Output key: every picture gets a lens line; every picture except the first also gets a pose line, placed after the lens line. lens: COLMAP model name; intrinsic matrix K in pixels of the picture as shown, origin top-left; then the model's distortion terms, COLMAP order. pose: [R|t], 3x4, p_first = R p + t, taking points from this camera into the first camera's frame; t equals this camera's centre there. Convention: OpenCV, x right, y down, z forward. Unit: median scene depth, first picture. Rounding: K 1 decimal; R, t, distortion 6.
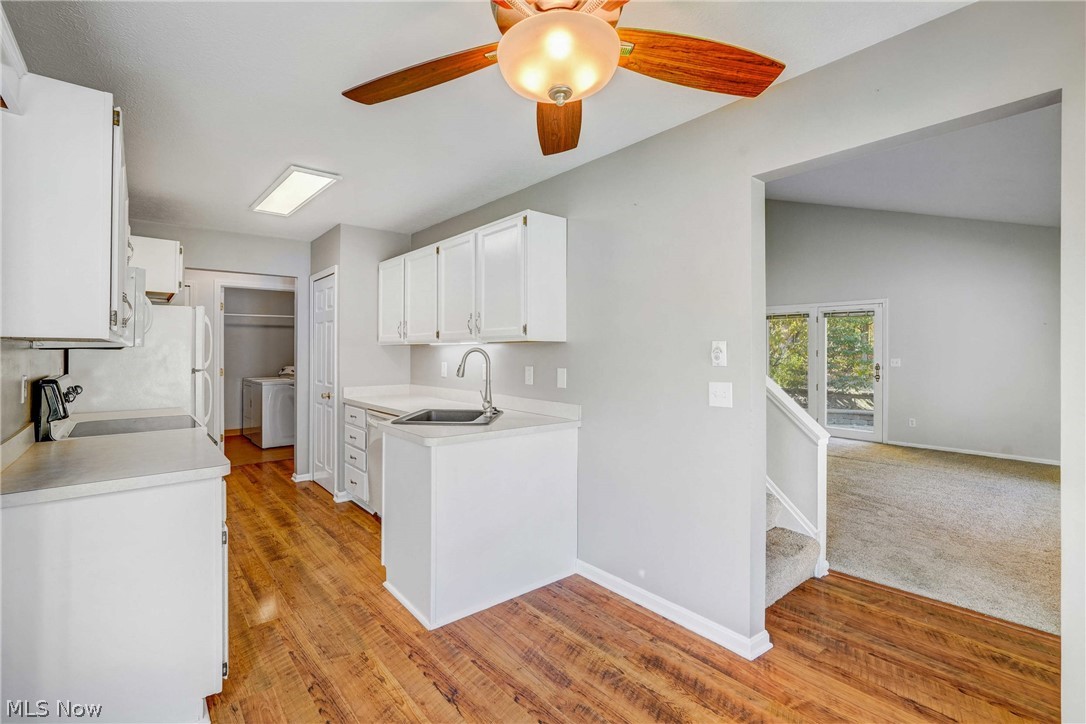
lens RADIAL K [[492.2, 0, 541.1], [0, 492.2, 356.5], [0, 0, 1]] dist [-0.013346, 0.007180]
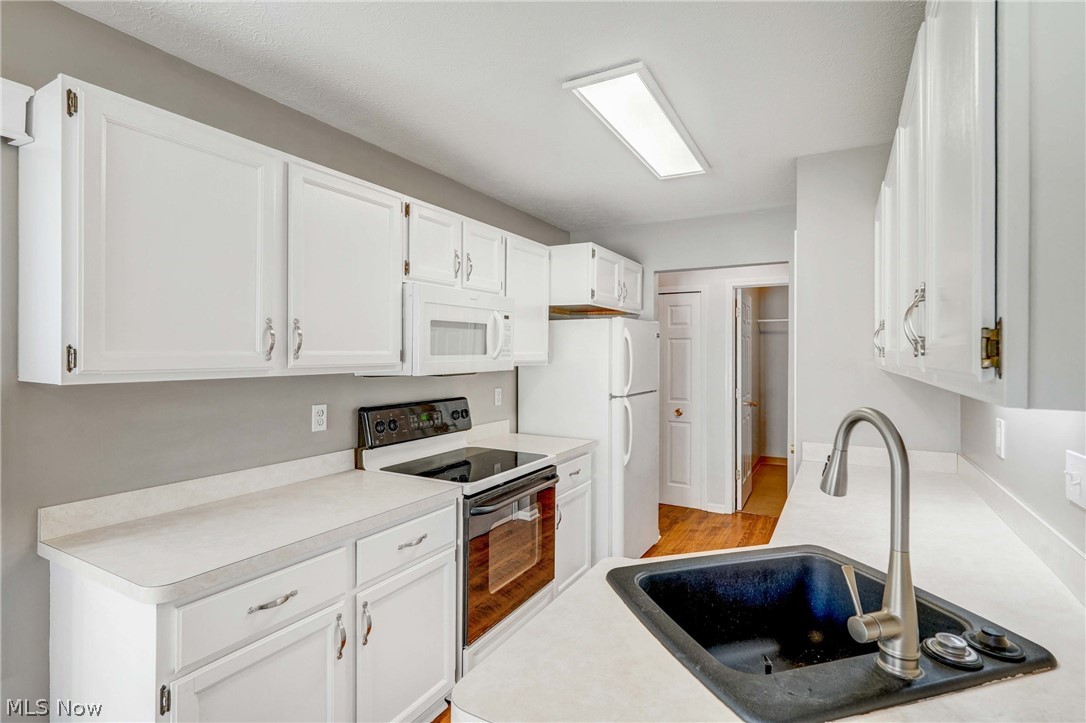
lens RADIAL K [[525.0, 0, 544.6], [0, 525.0, 354.3], [0, 0, 1]] dist [-0.000381, -0.000013]
pose [[0.359826, 0.000967, -0.933019, 0.069241], [-0.011367, 0.999930, -0.003348, -0.037031], [0.932950, 0.011811, 0.359812, 0.569446]]
